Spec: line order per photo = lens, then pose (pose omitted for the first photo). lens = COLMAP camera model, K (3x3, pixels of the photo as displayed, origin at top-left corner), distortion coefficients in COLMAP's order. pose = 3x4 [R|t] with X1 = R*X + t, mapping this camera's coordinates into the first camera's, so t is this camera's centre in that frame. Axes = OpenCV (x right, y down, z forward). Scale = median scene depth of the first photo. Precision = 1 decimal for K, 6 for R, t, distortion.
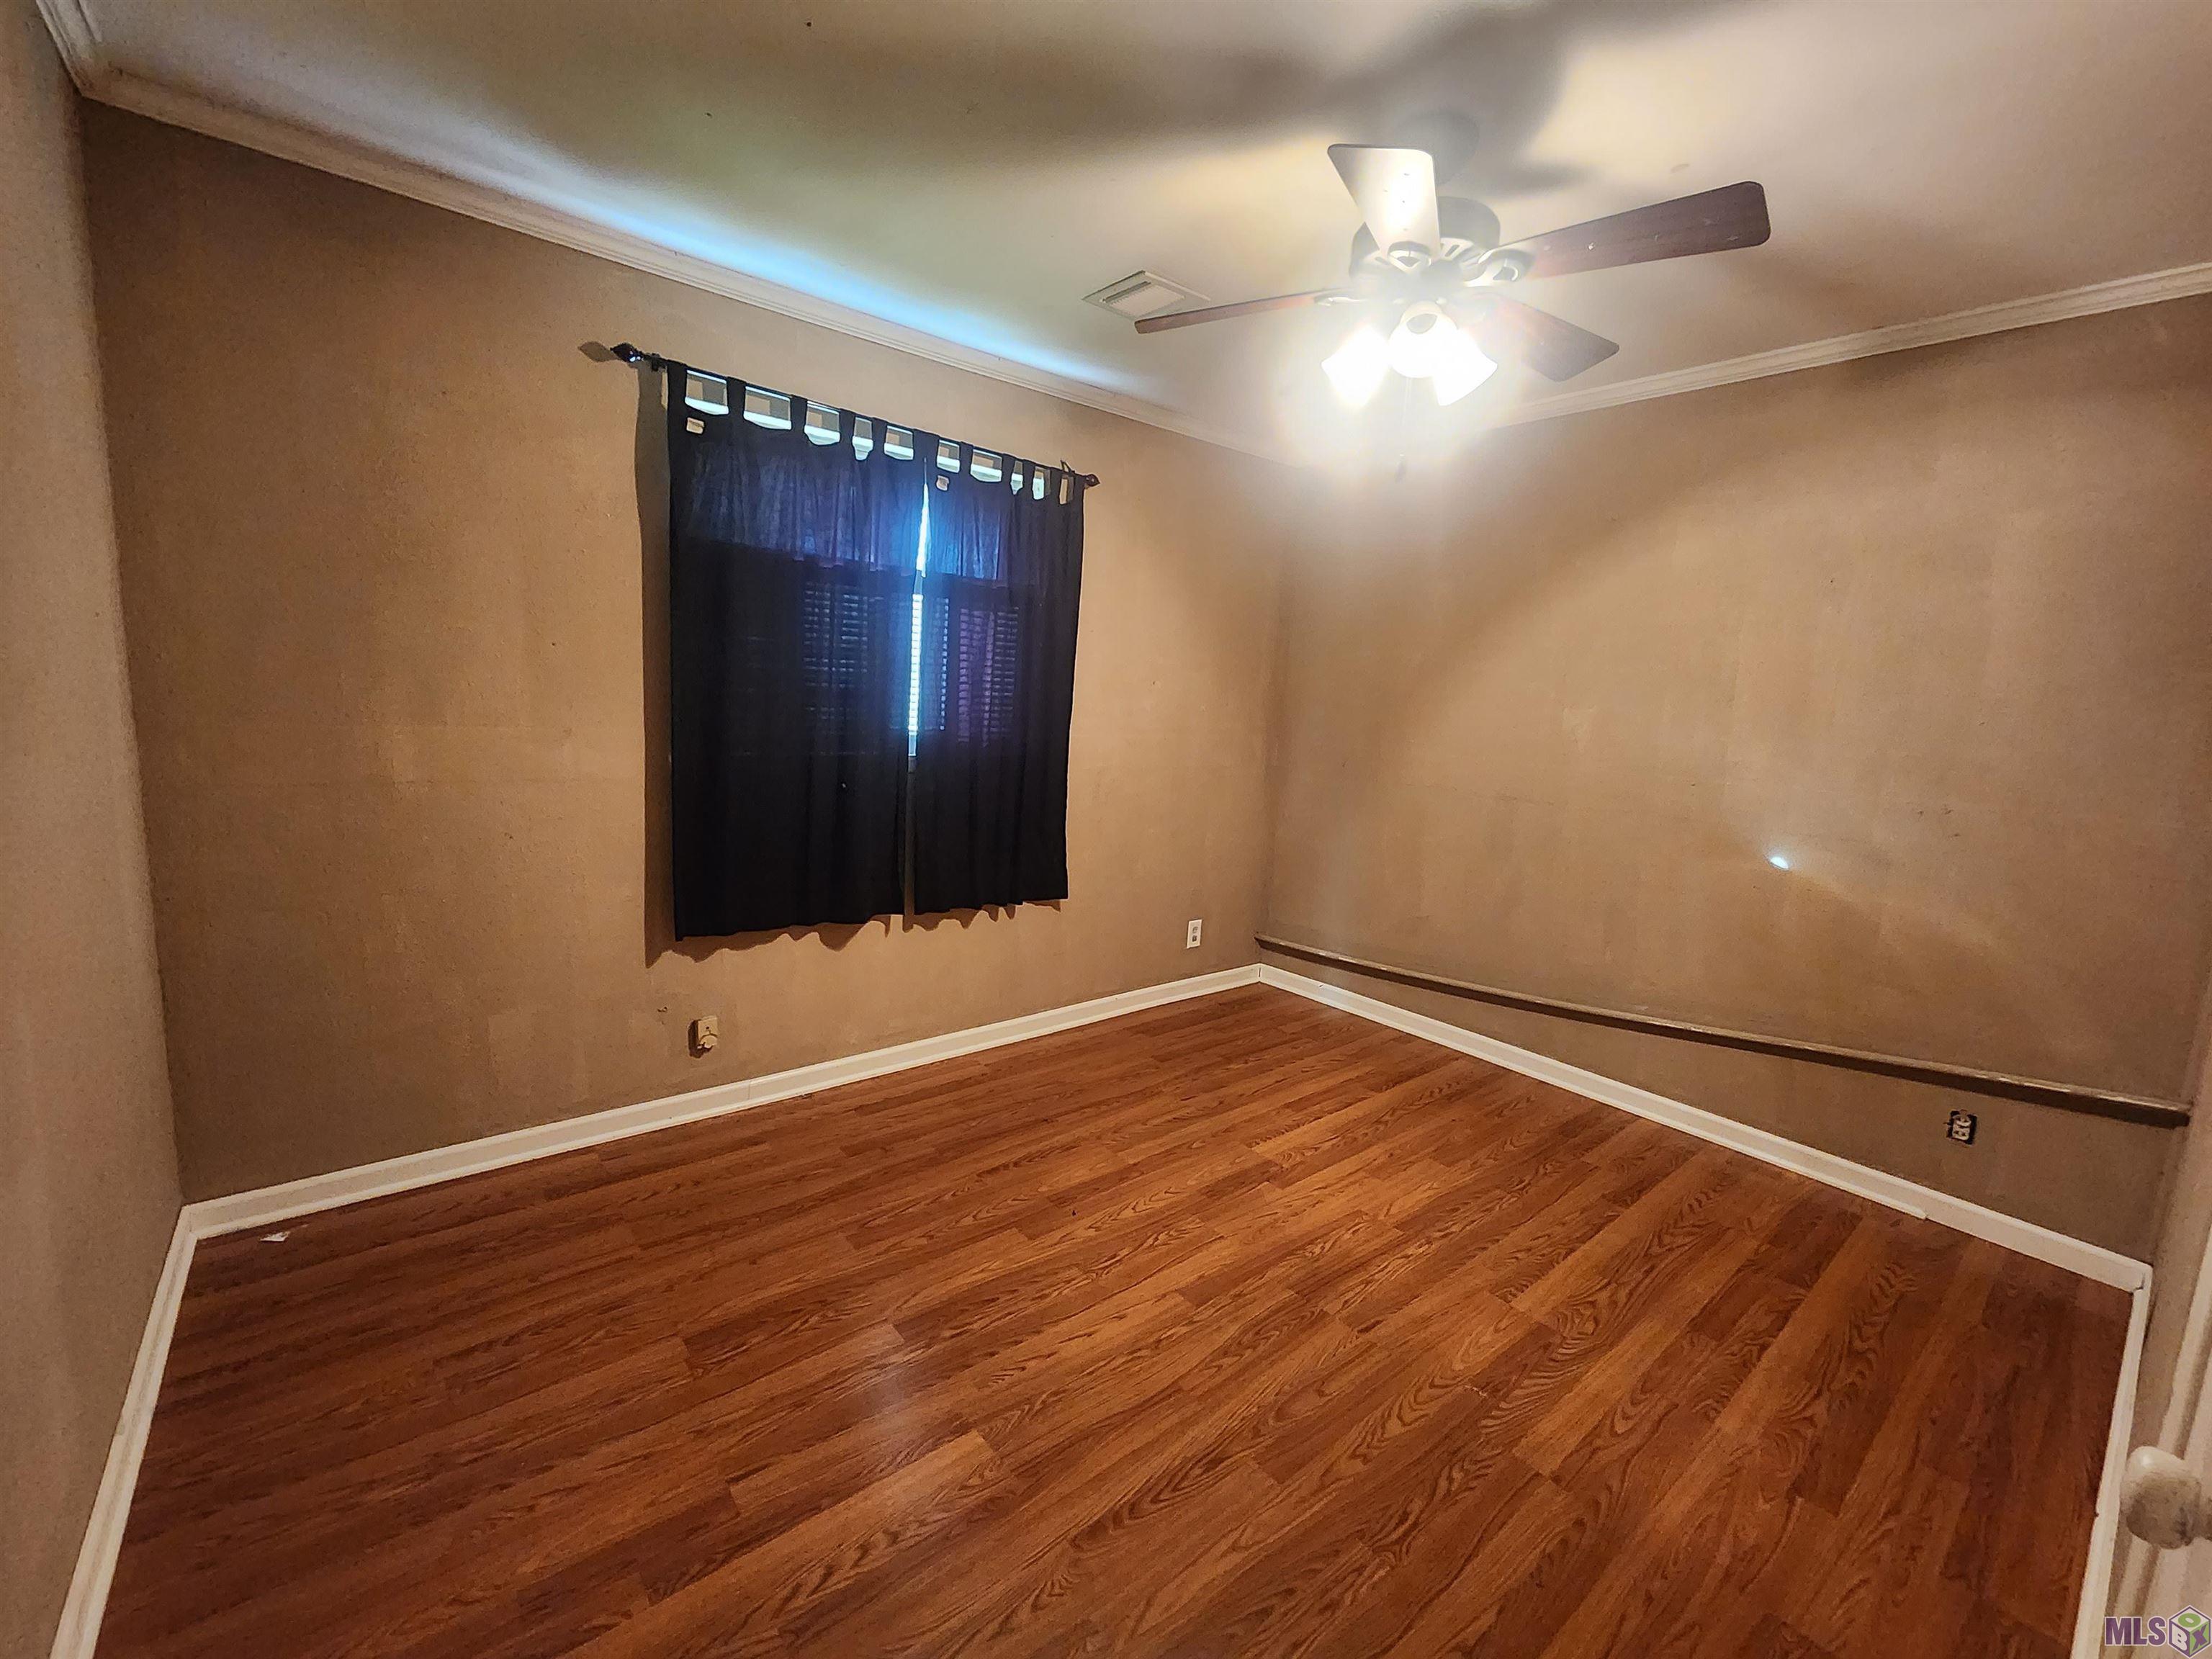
lens RADIAL K [[912.1, 0, 1094.5], [0, 912.1, 818.7], [0, 0, 1]] dist [-0.004523, -0.000521]
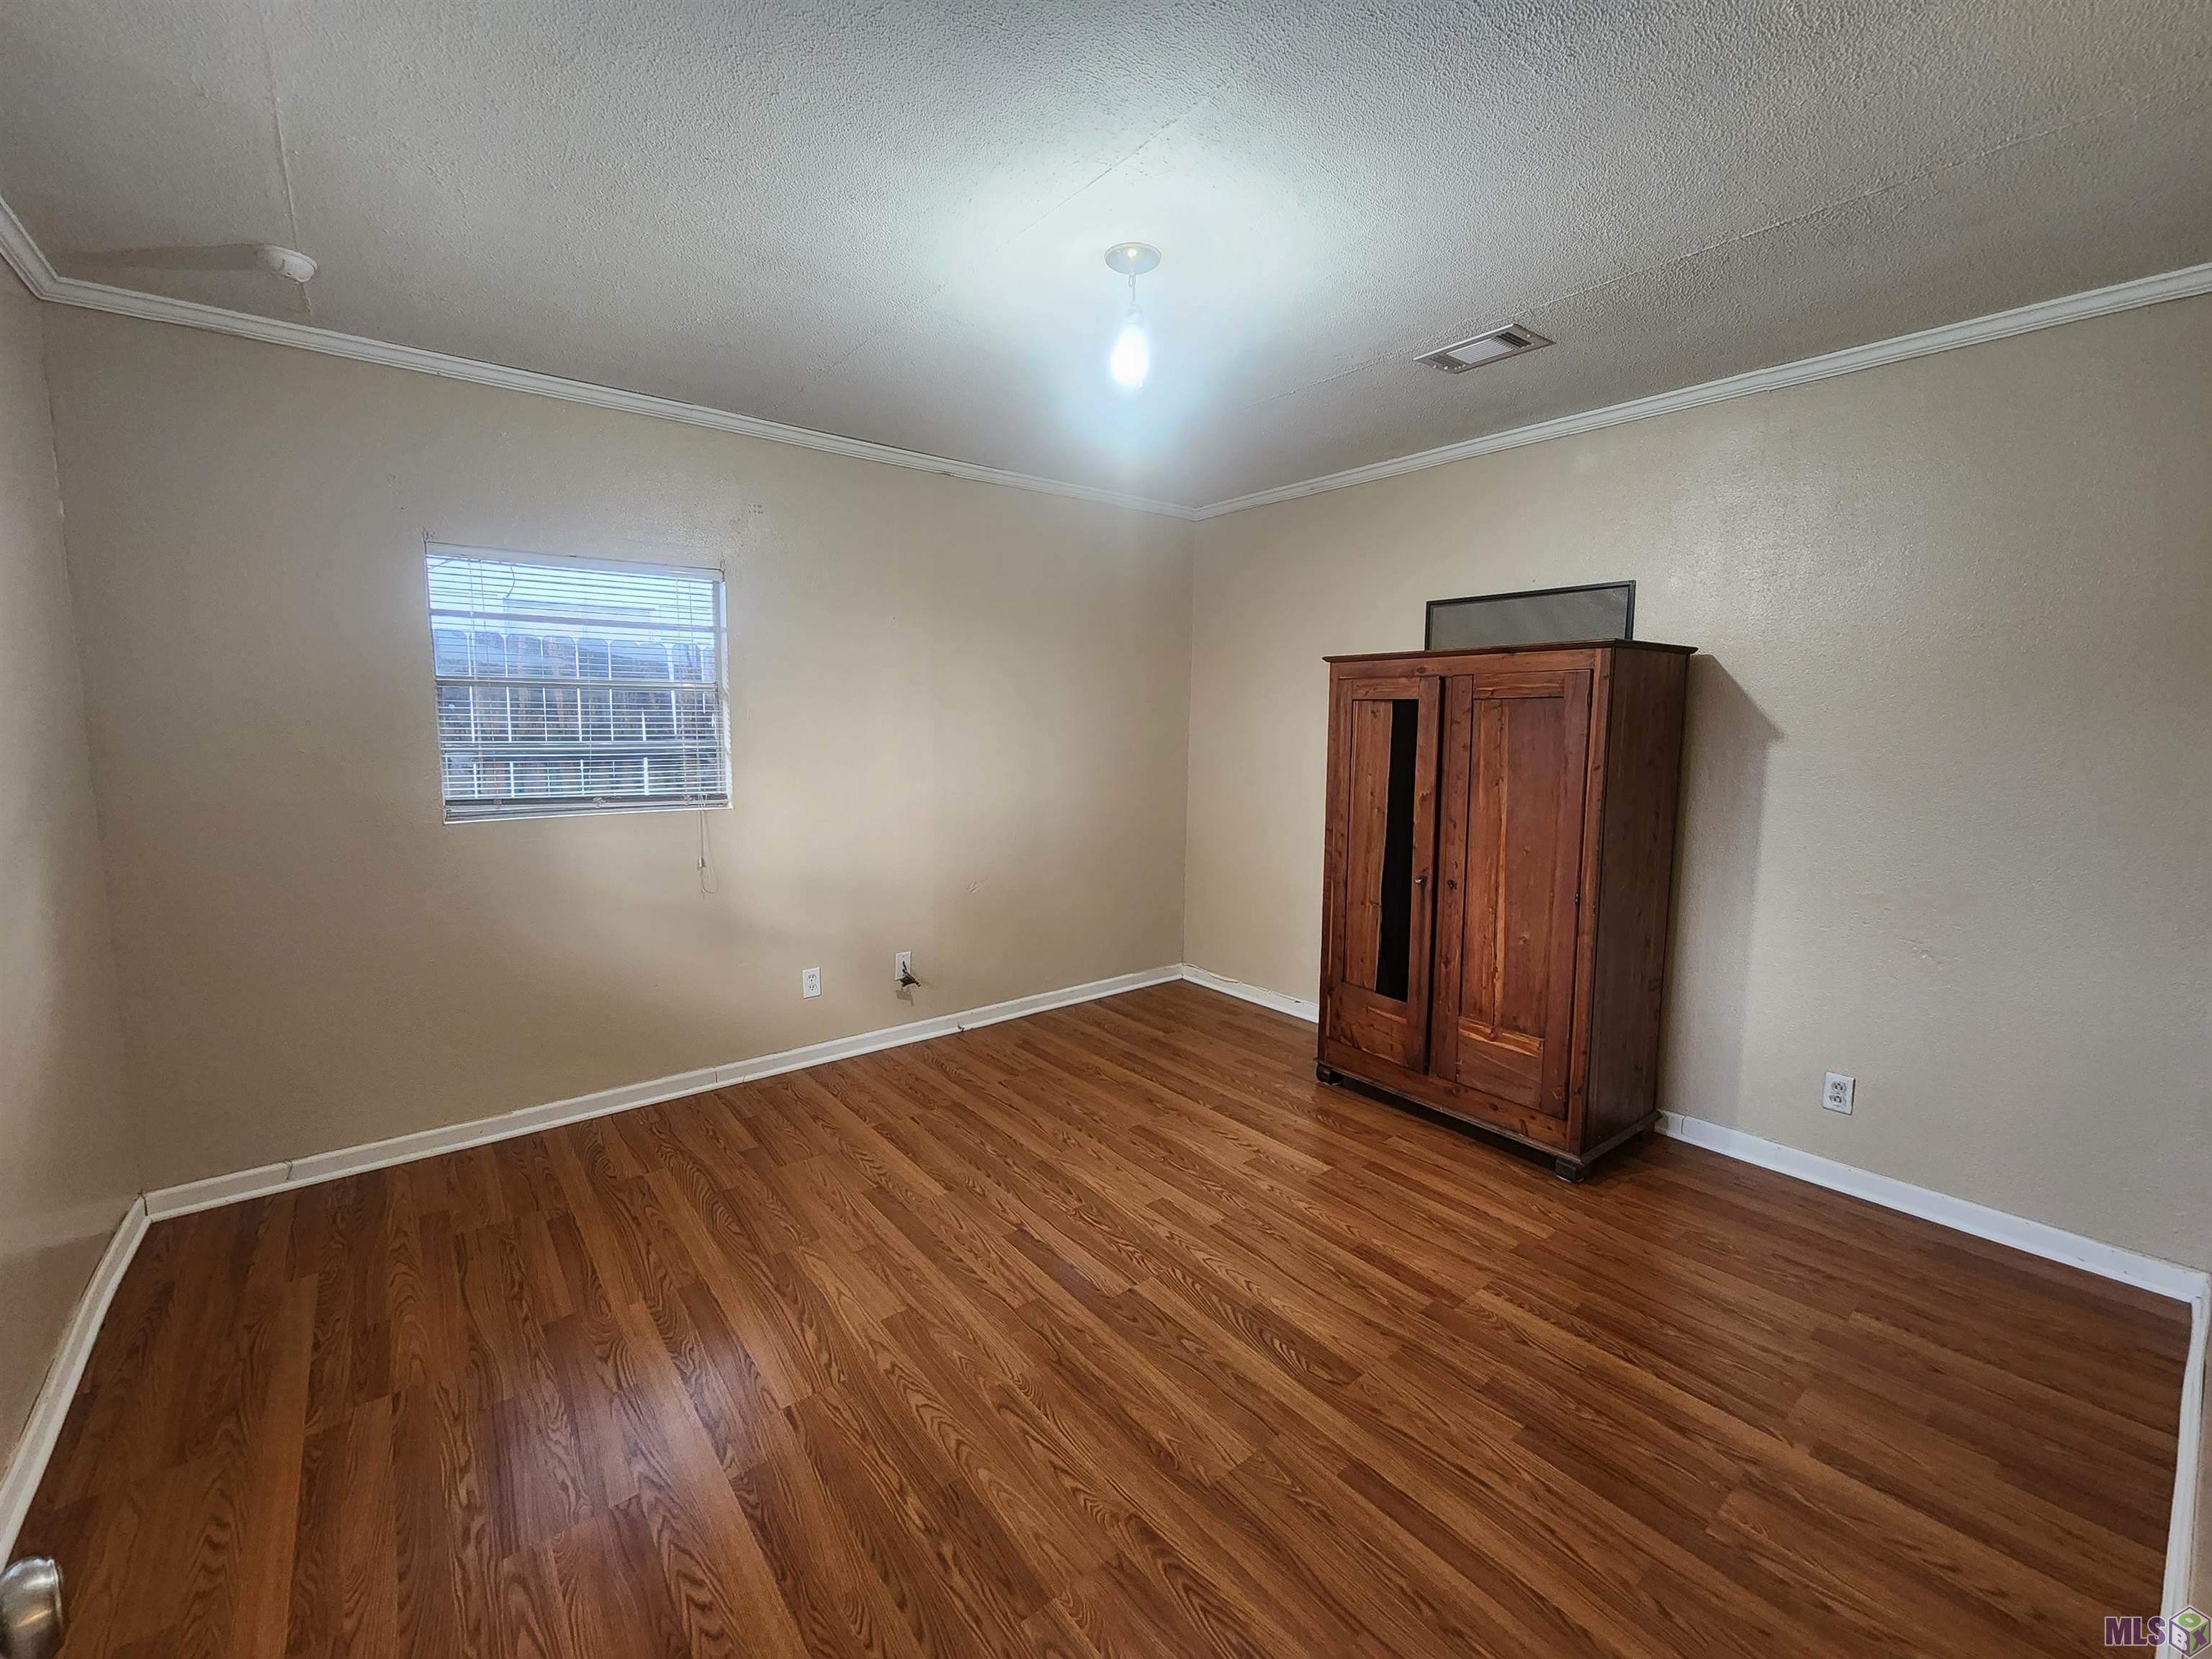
lens RADIAL K [[912.1, 0, 1093.1], [0, 912.1, 808.3], [0, 0, 1]] dist [-0.004523, -0.000521]
pose [[-0.016487, 0.036741, -0.999189, 1.291299], [-0.159005, 0.986511, 0.038898, -0.089395], [0.987140, 0.159517, -0.010422, 1.037813]]
